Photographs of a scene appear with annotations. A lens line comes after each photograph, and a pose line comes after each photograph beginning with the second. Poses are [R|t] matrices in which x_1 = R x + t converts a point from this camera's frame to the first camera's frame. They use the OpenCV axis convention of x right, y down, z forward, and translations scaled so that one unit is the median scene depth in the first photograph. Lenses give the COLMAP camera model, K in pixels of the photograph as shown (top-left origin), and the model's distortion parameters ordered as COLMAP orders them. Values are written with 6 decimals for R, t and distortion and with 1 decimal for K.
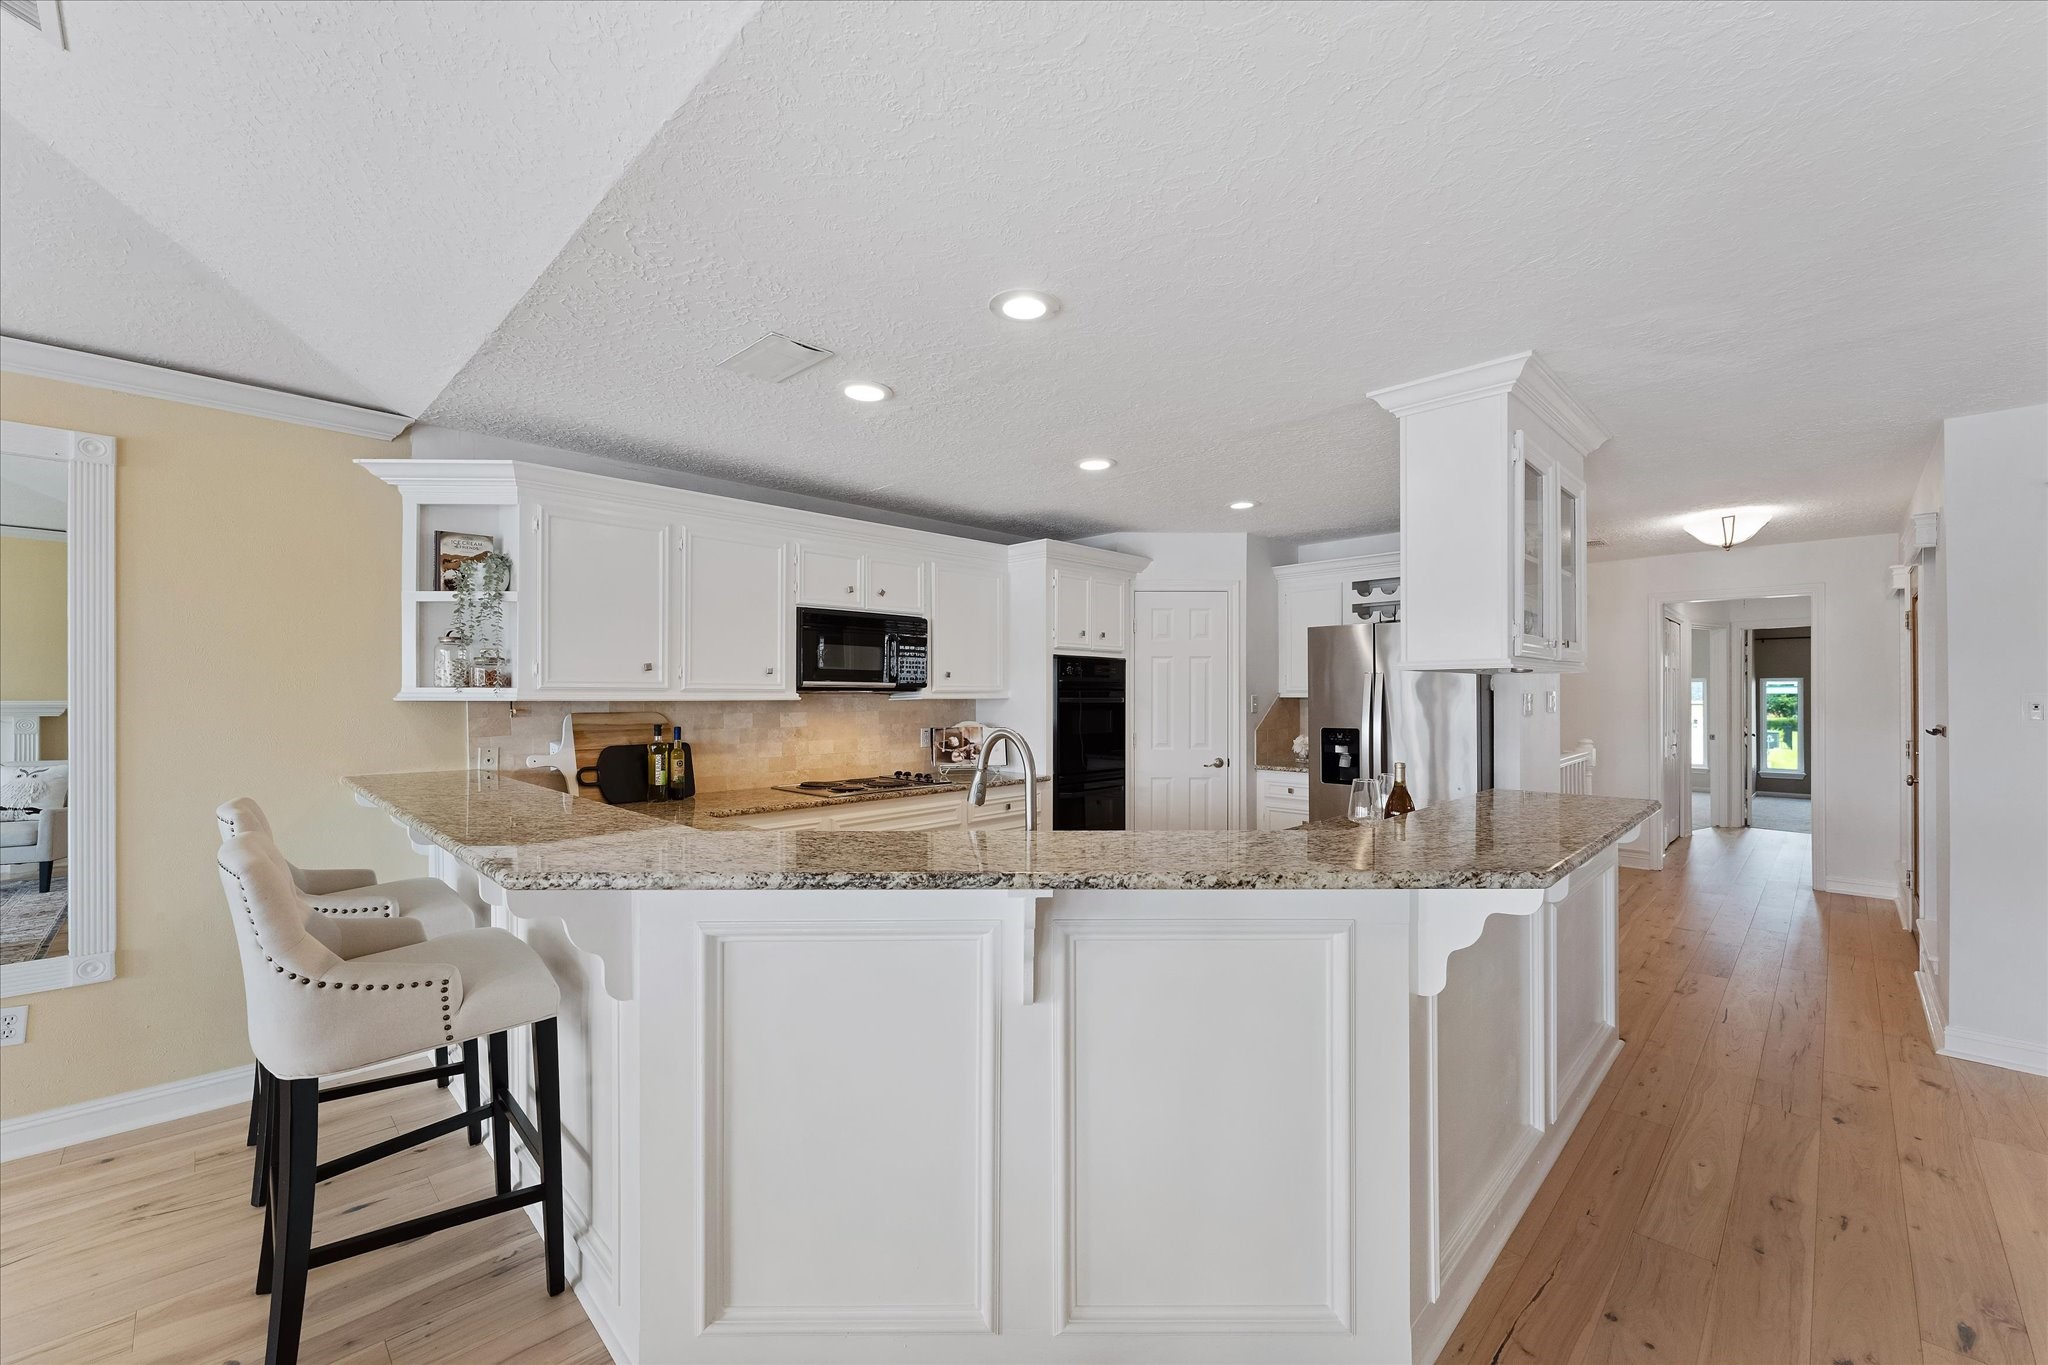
lens RADIAL K [[819.5, 0, 1015.4], [0, 819.5, 685.5], [0, 0, 1]] dist [-0.001193, -0.000123]
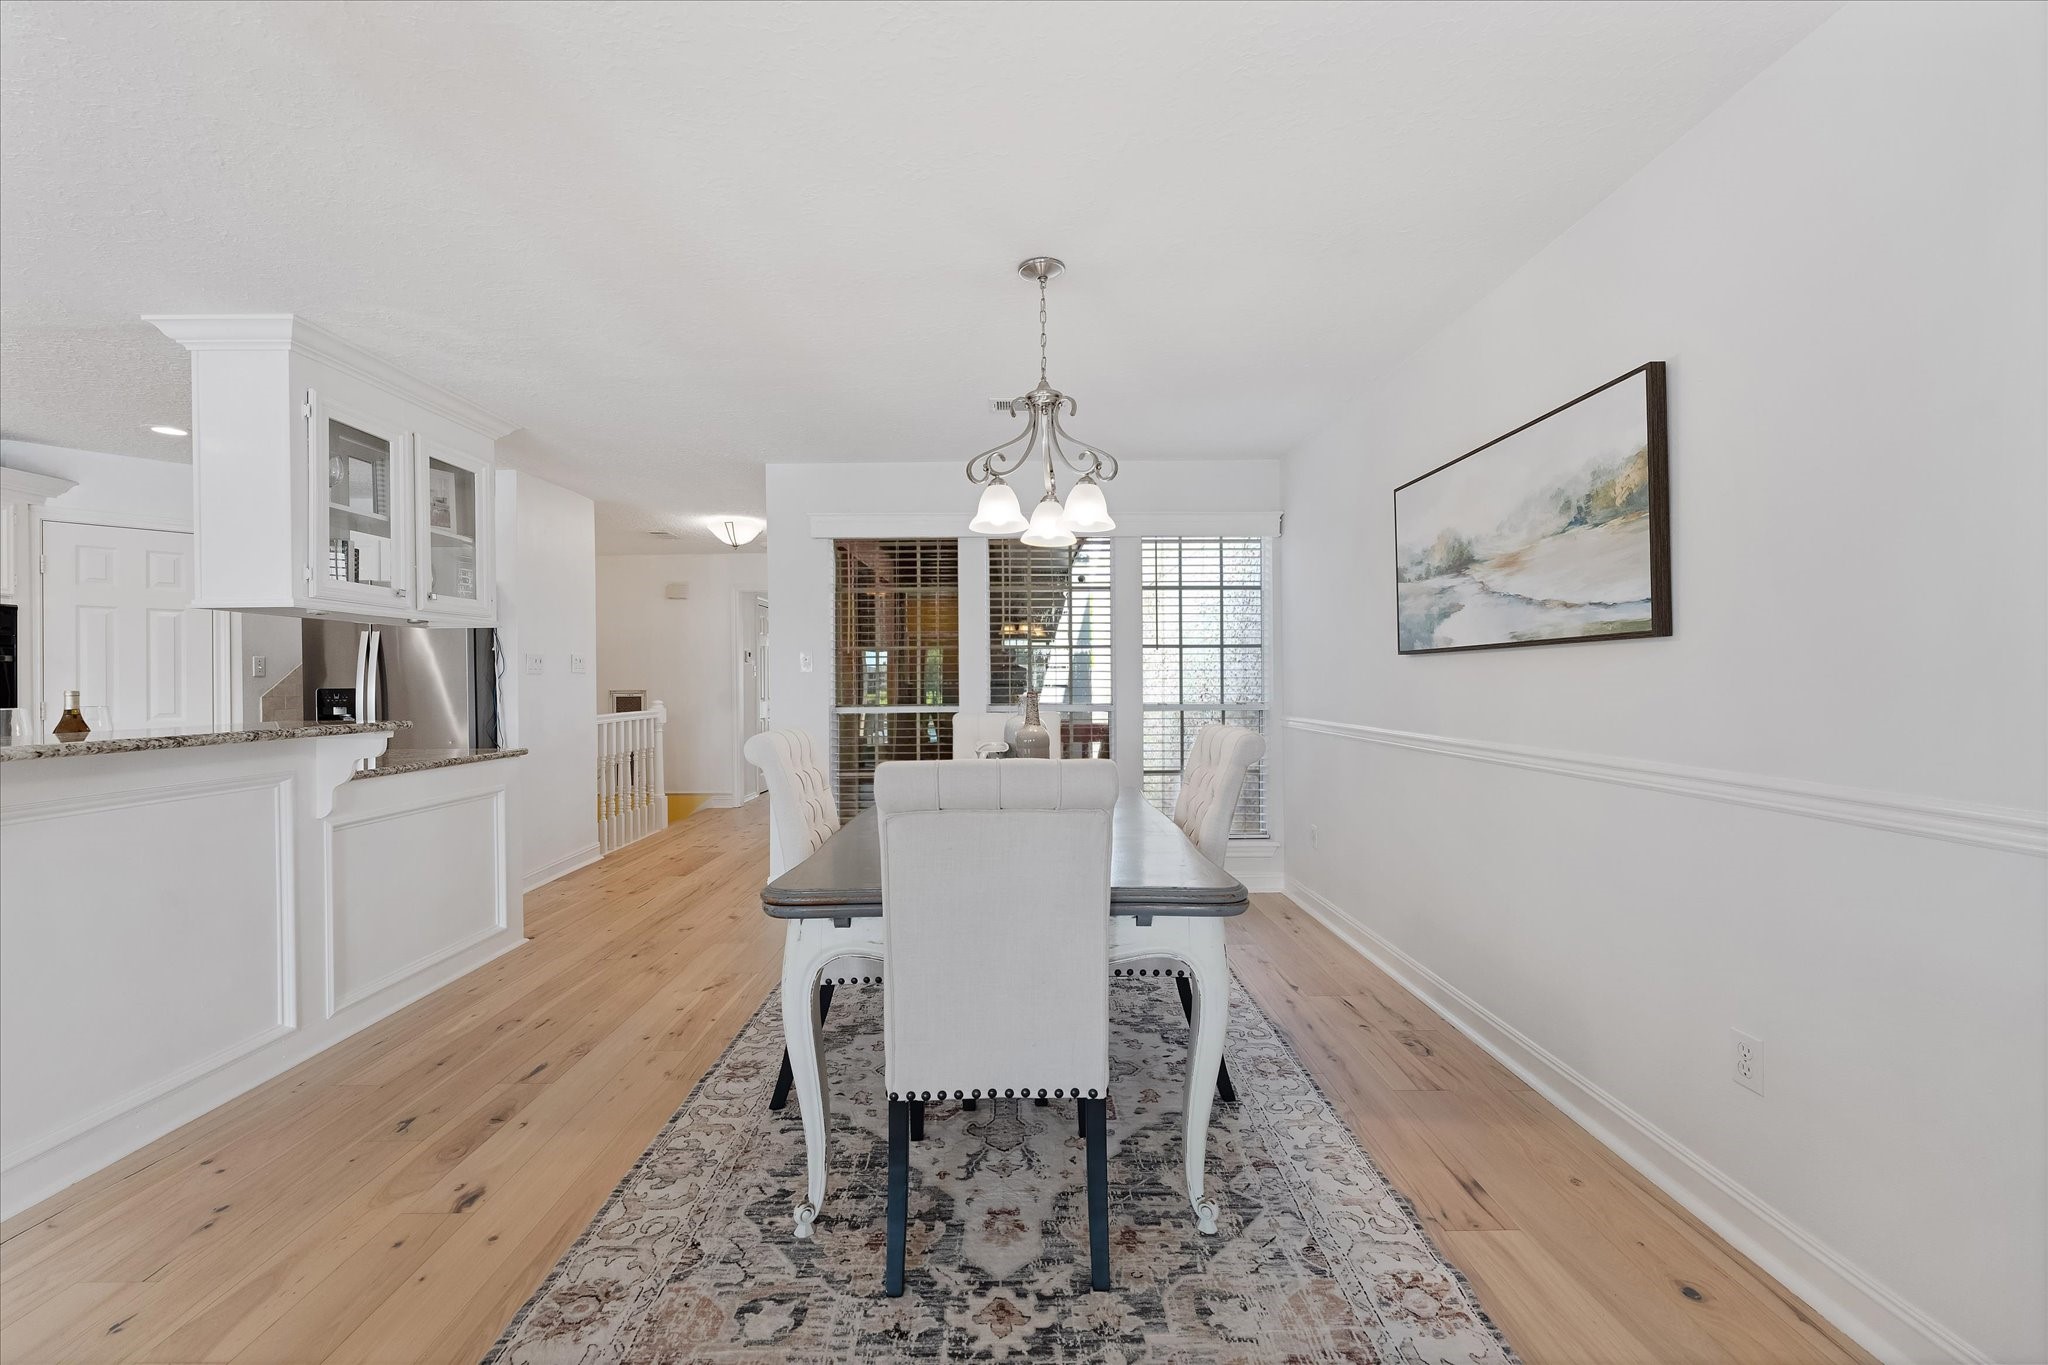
lens RADIAL K [[819.5, 0, 1019.7], [0, 819.5, 681.1], [0, 0, 1]] dist [-0.001193, -0.000123]
pose [[0.704578, -0.002085, 0.709623, 0.286934], [-0.000890, 0.999992, 0.003821, 0.039768], [-0.709626, -0.003324, 0.704571, -0.241981]]
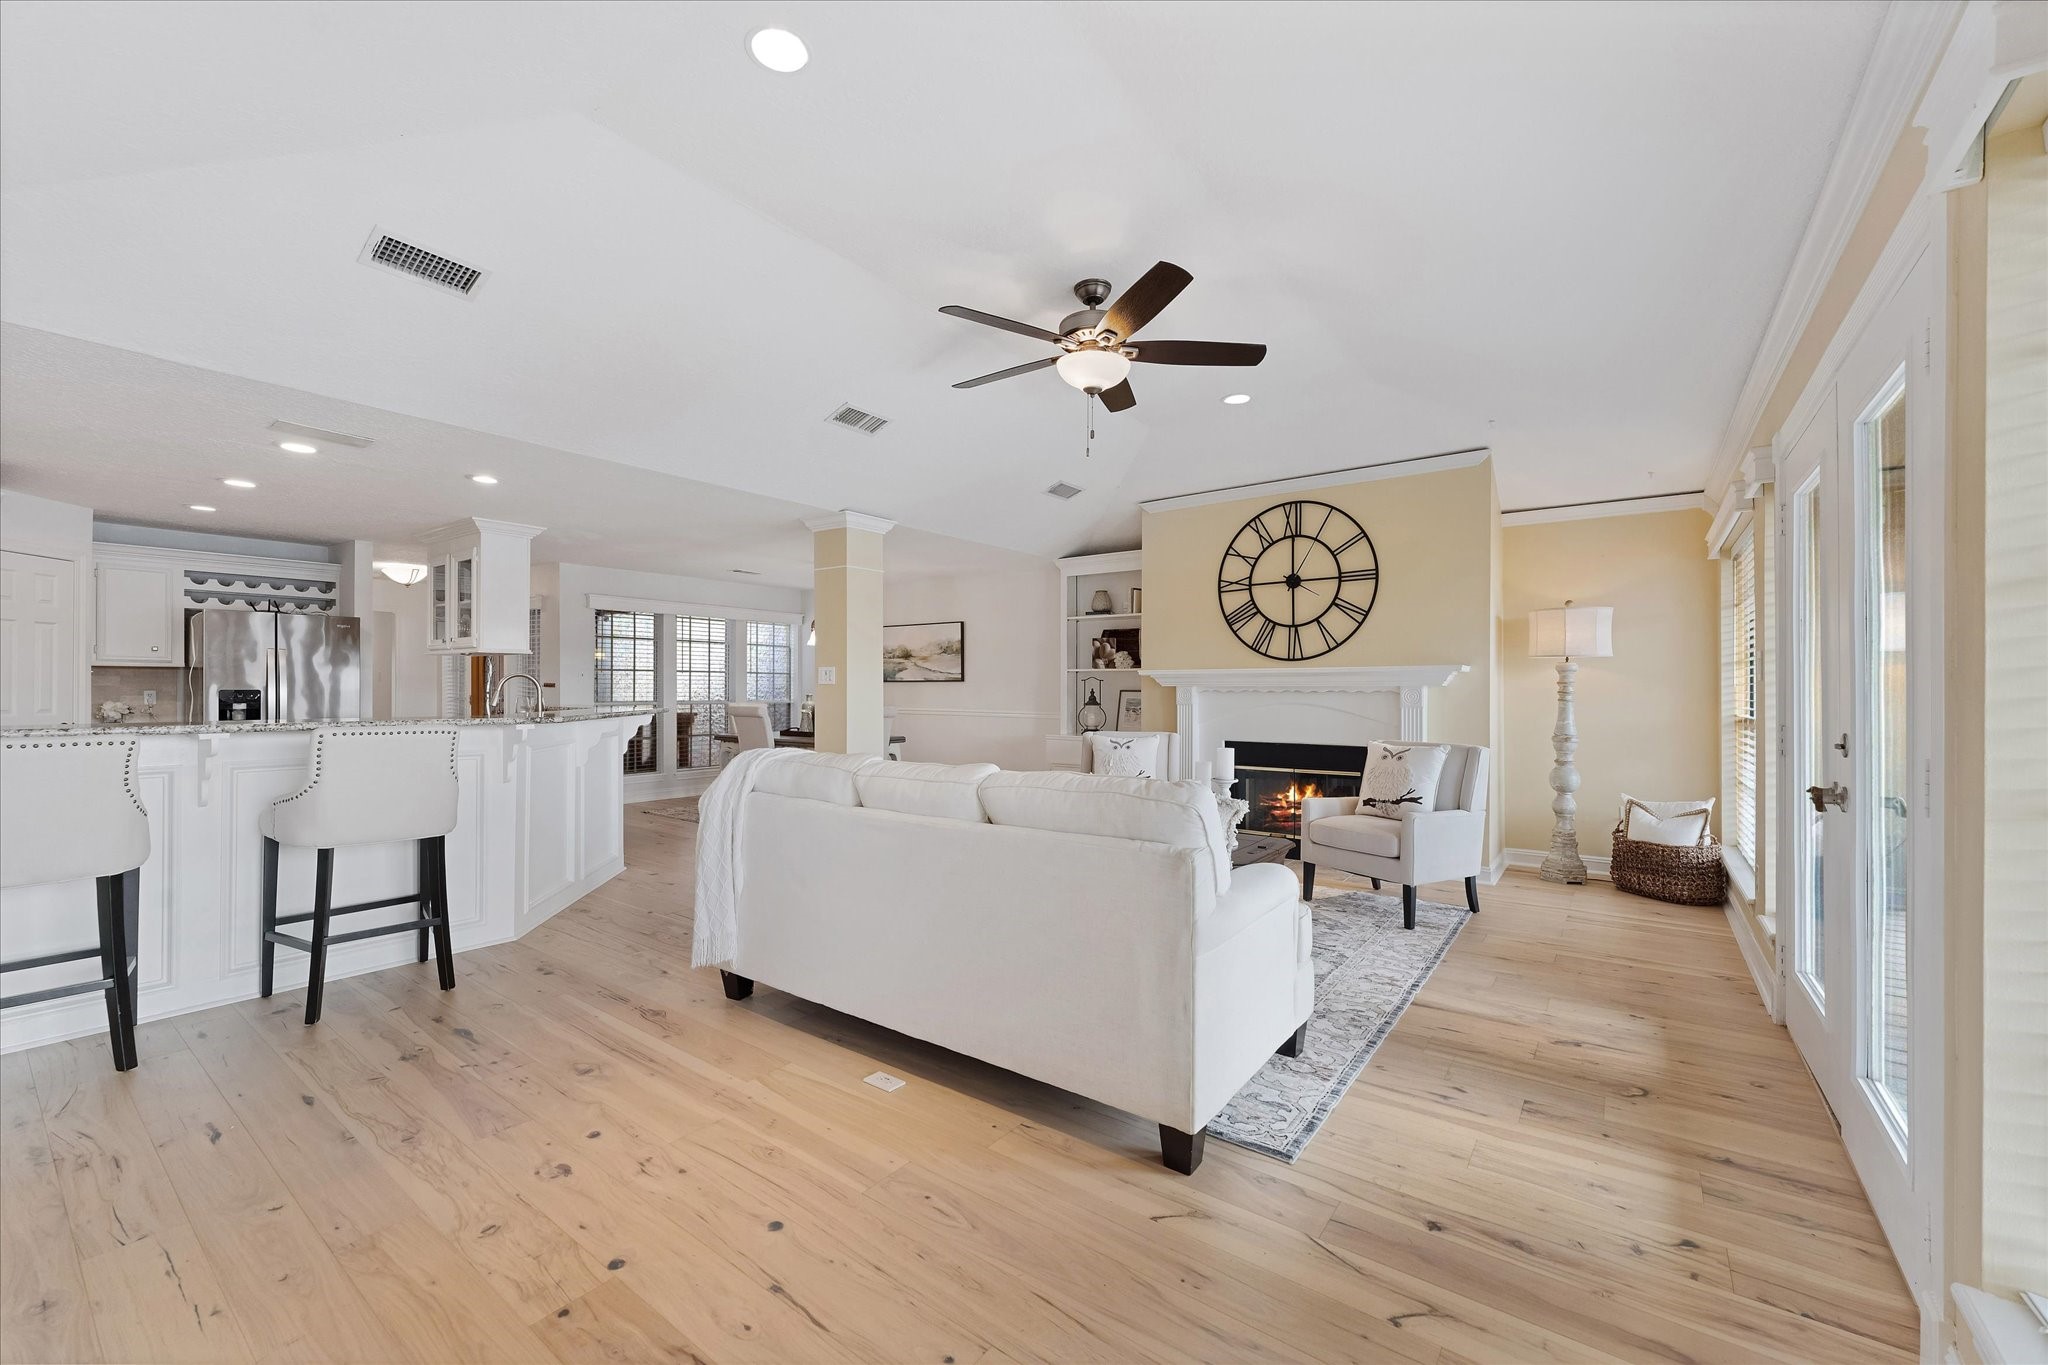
lens RADIAL K [[819.5, 0, 1027.9], [0, 819.5, 690.4], [0, 0, 1]] dist [-0.001193, -0.000123]
pose [[-0.142900, -0.002383, 0.989734, -1.102615], [-0.013531, 0.999908, 0.000453, 0.036232], [-0.989645, -0.013327, -0.142919, -0.057938]]
